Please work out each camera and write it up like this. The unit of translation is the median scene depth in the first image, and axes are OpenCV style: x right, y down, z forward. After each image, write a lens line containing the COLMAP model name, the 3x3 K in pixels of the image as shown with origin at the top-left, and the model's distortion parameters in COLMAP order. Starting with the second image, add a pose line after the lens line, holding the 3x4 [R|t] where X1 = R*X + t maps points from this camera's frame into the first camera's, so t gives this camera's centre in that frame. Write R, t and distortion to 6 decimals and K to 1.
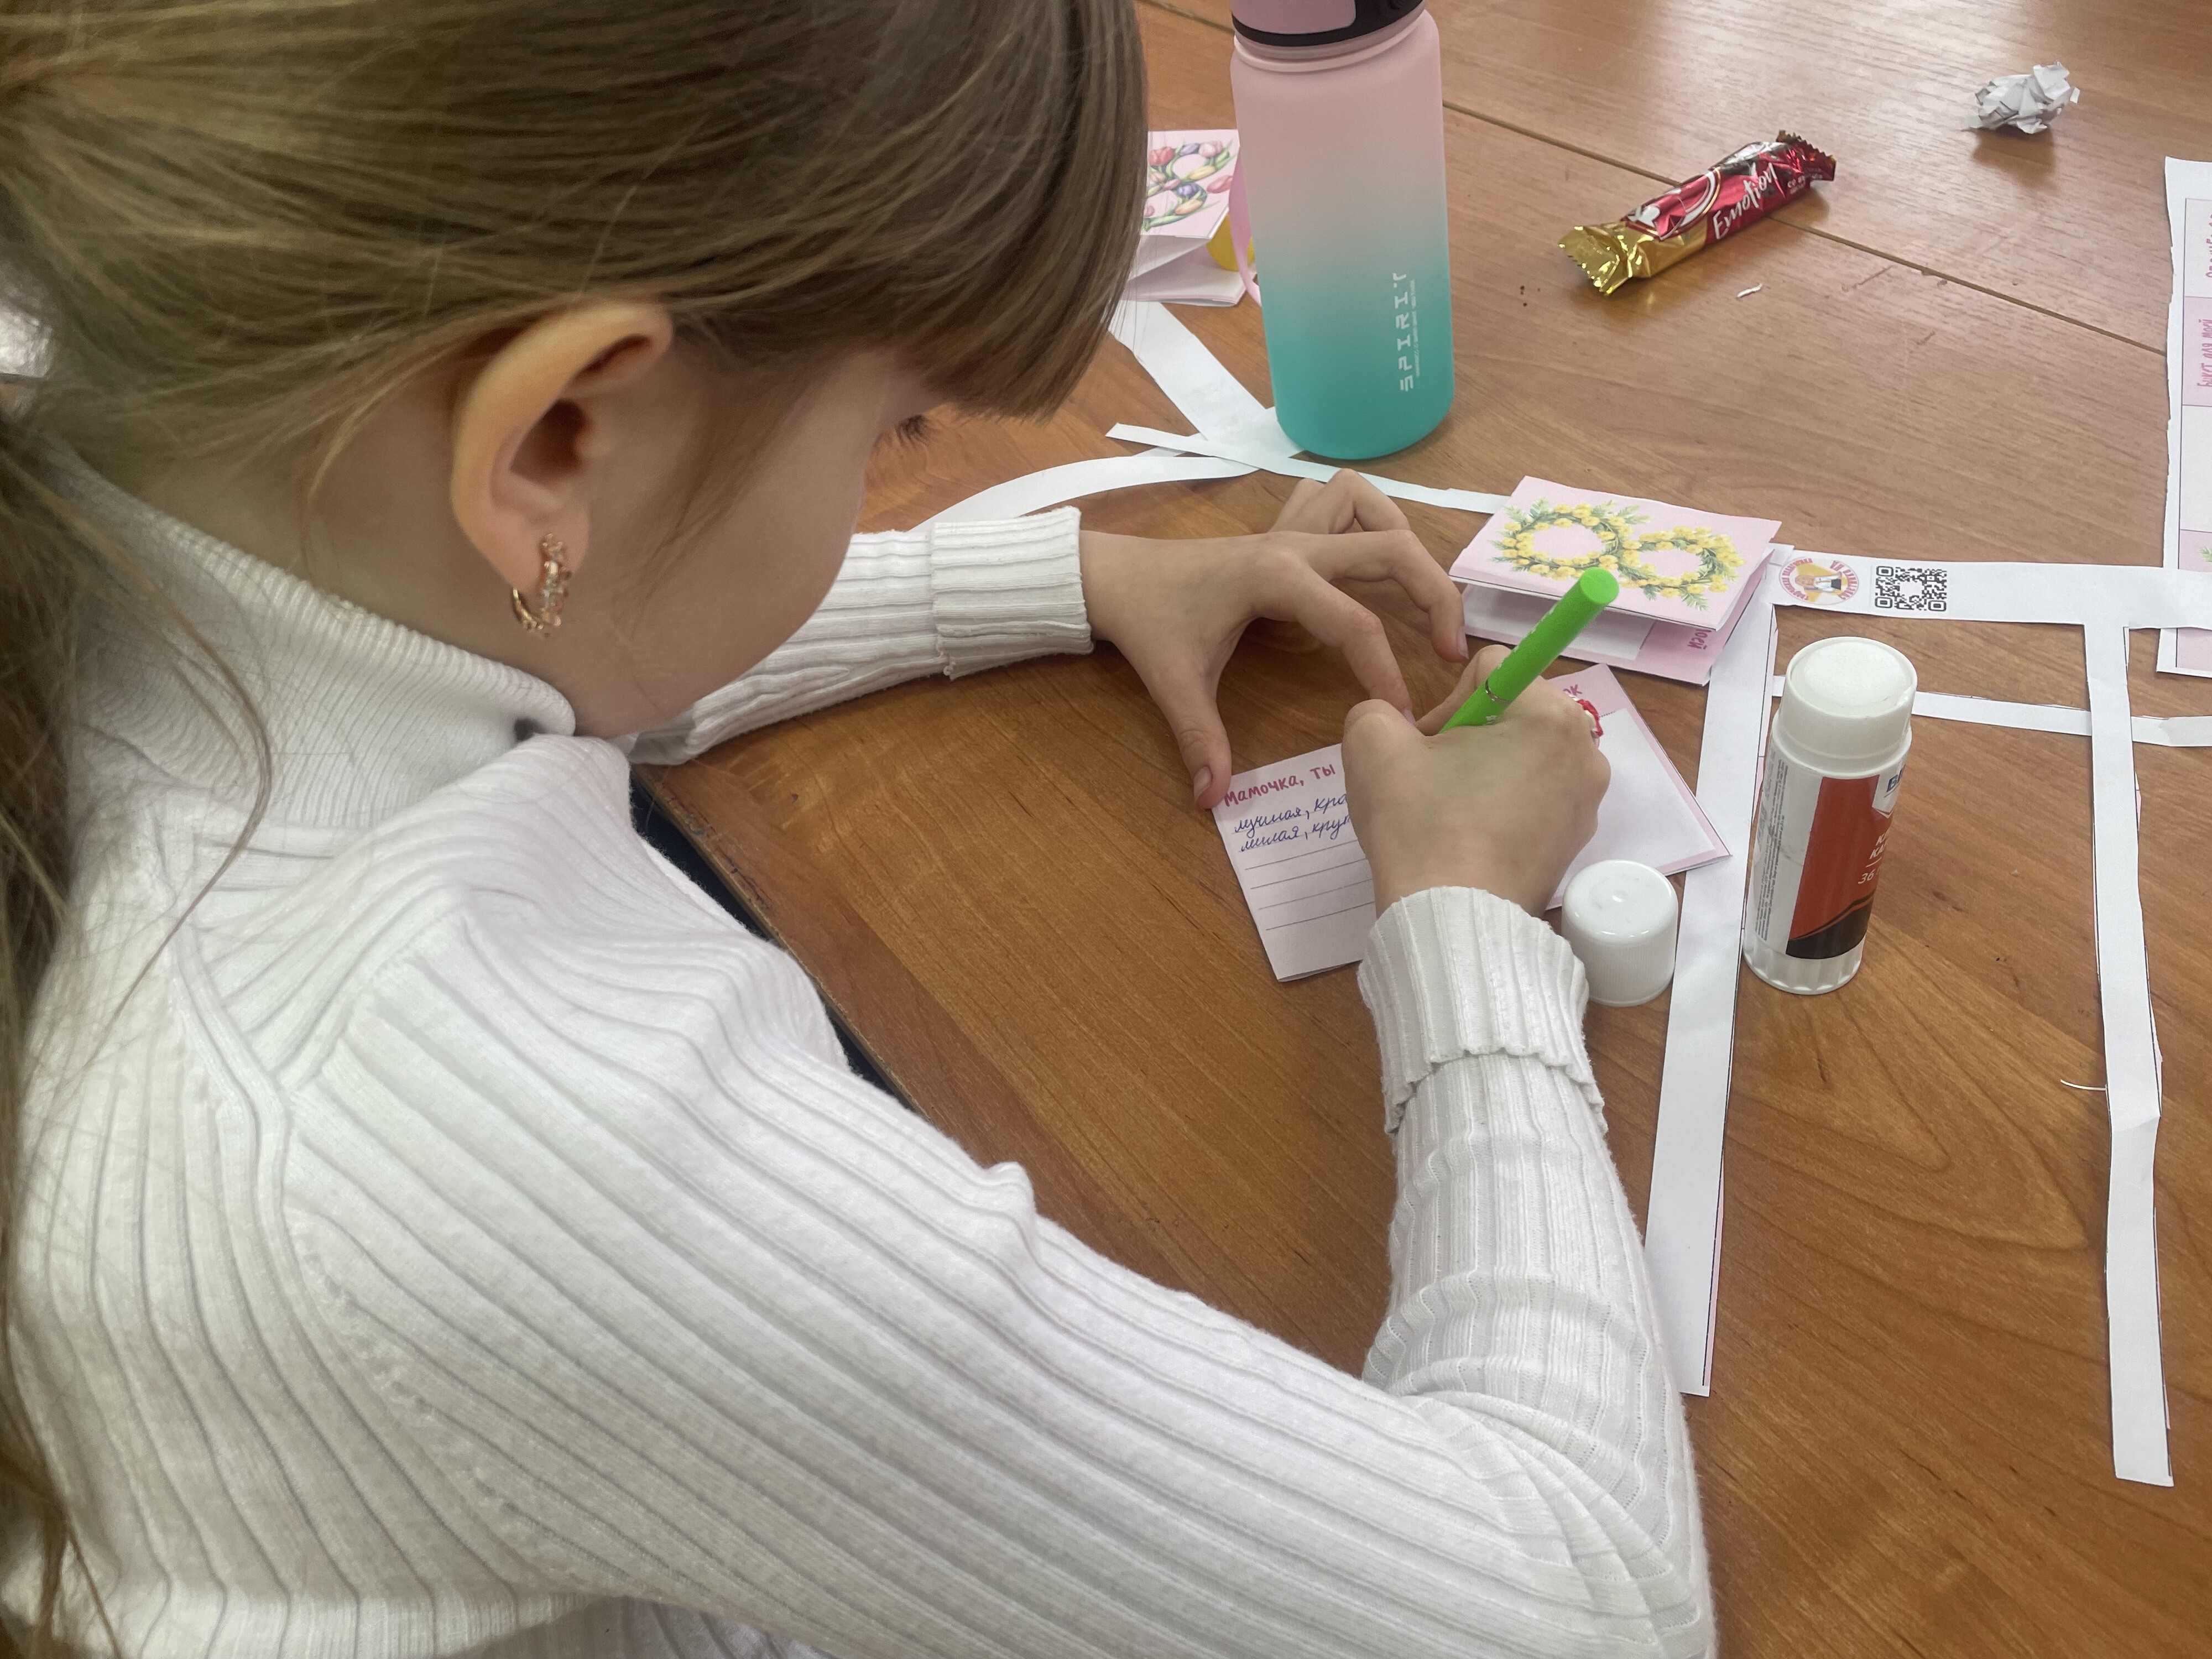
lens RADIAL K [[1641.5, 0, 1106.0], [0, 1641.5, 829.5], [0, 0, 1]] dist [0.098831, -0.132735]
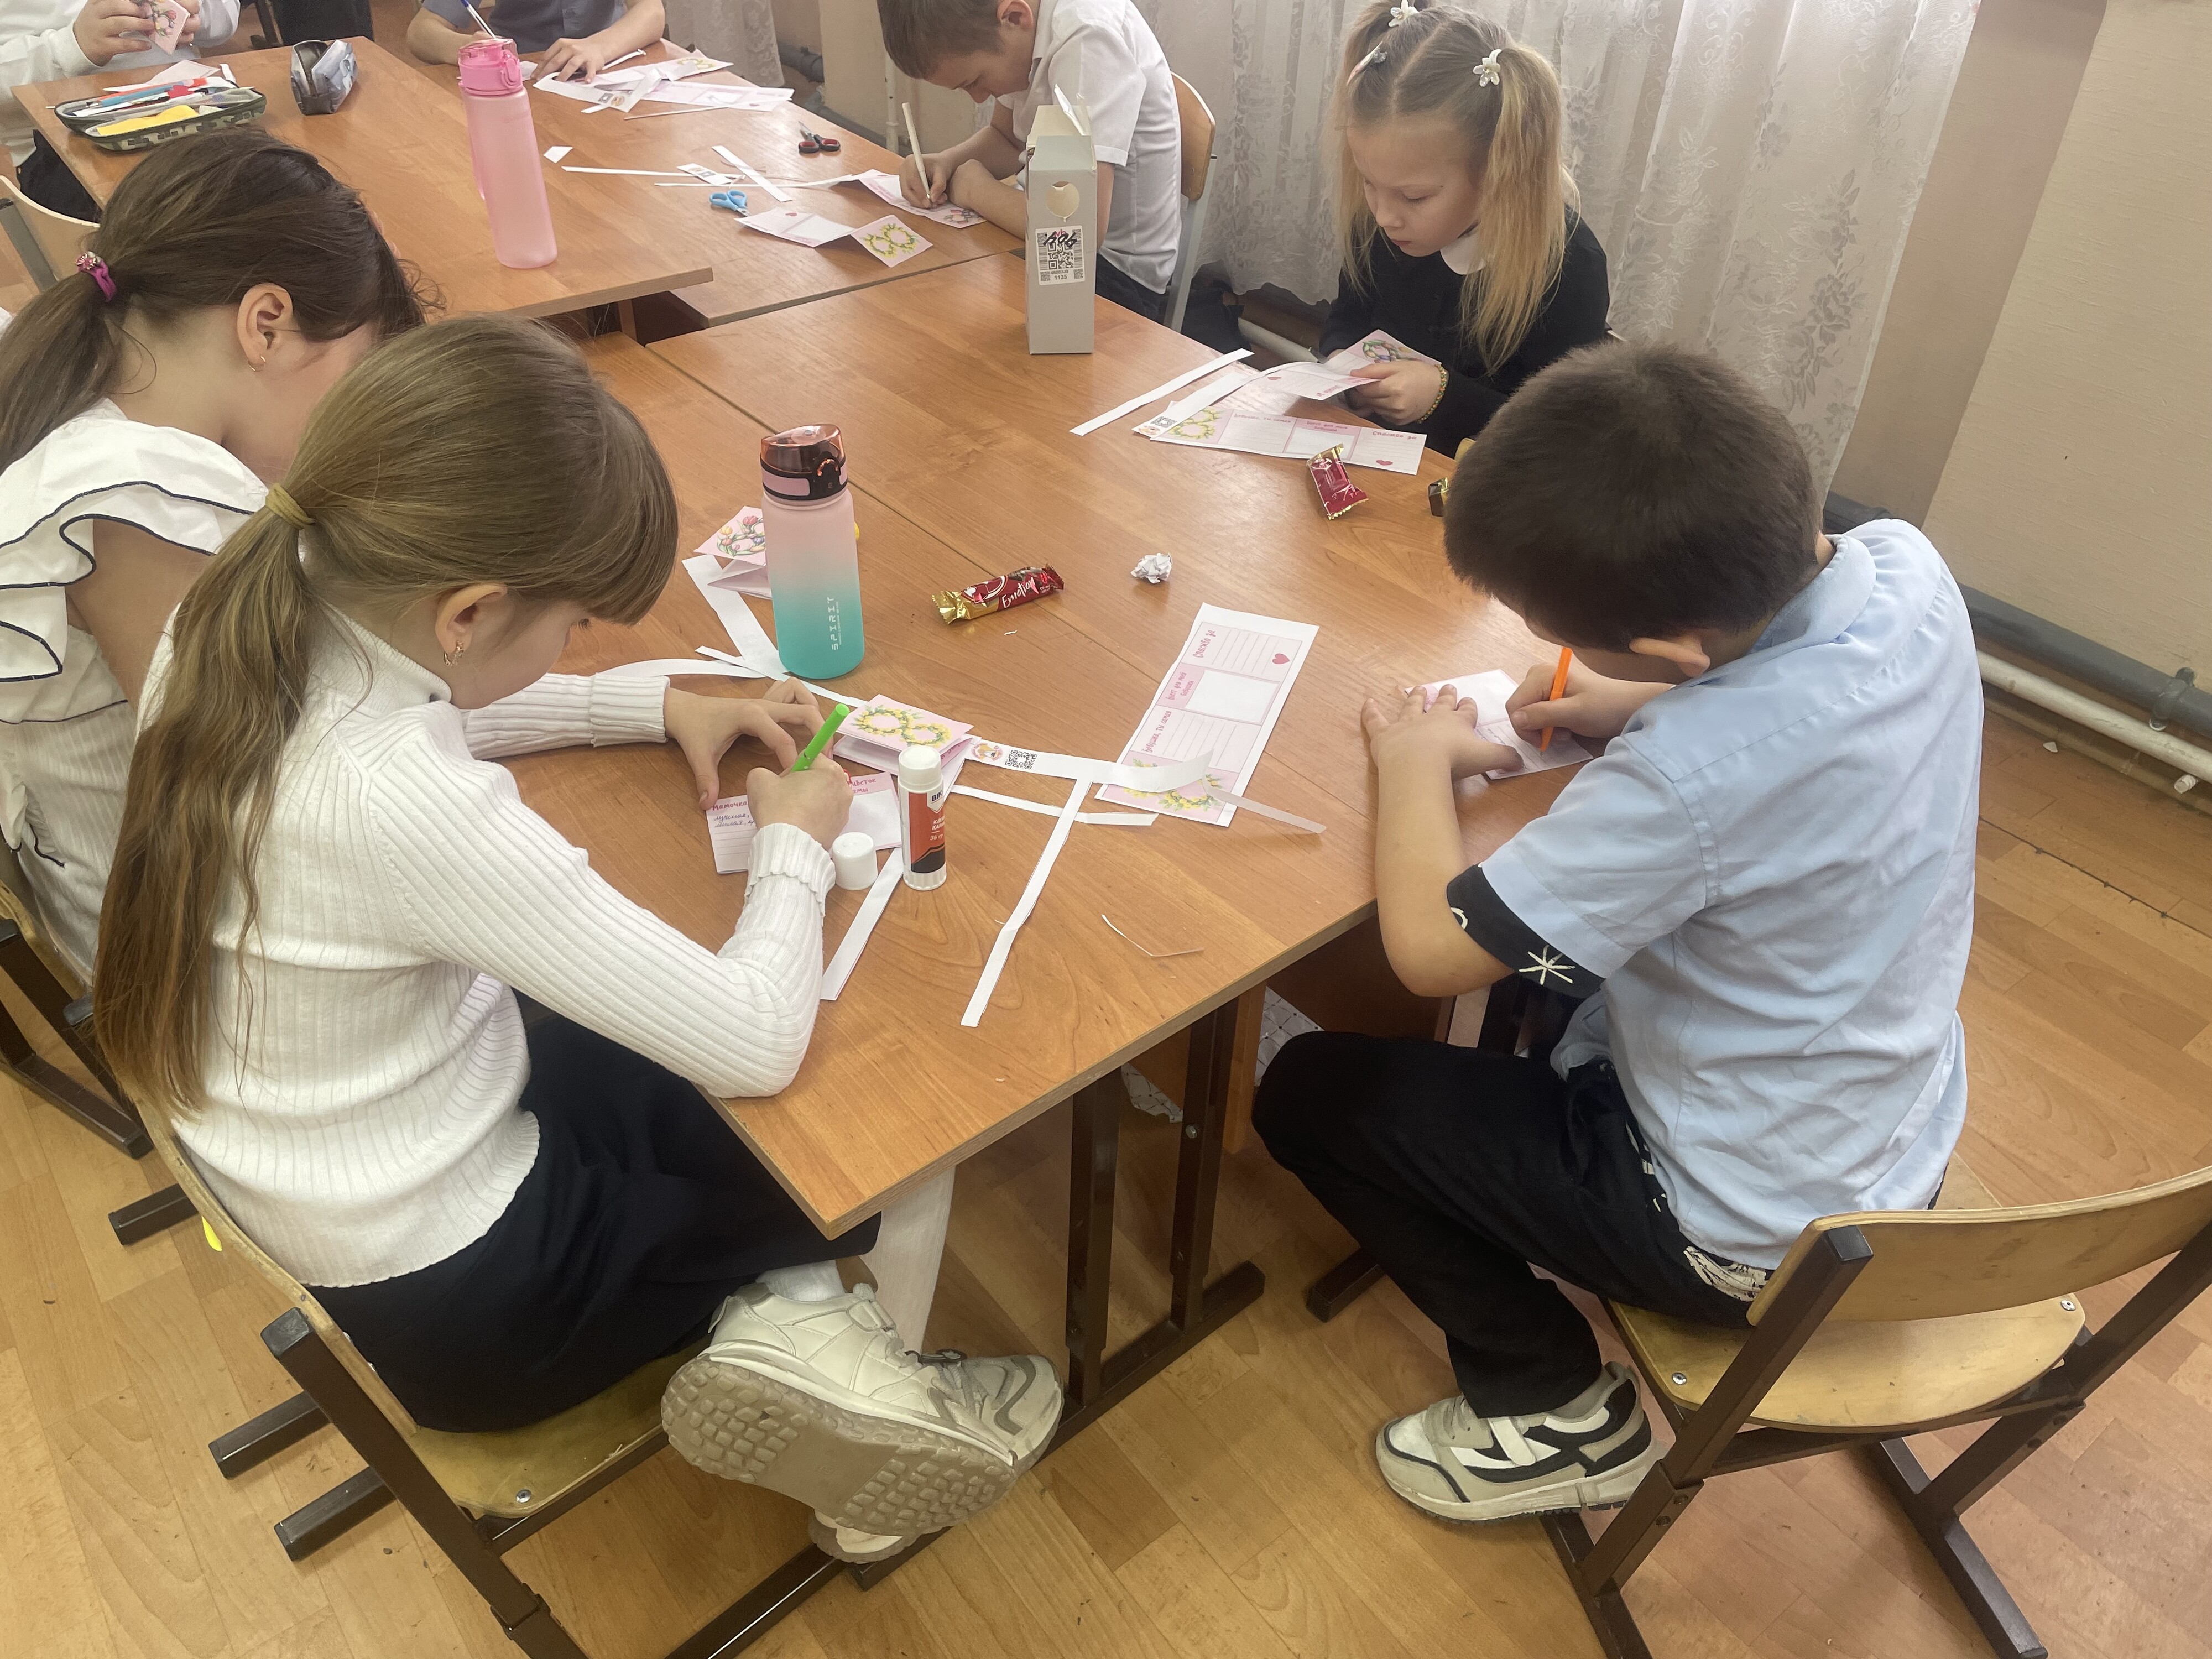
lens RADIAL K [[1641.5, 0, 1106.0], [0, 1641.5, 829.5], [0, 0, 1]] dist [0.098831, -0.132735]
pose [[0.973637, 0.128635, 0.188370, 0.166655], [-0.094734, 0.979265, -0.179067, 0.348343], [-0.207499, 0.156502, 0.965635, -1.226646]]
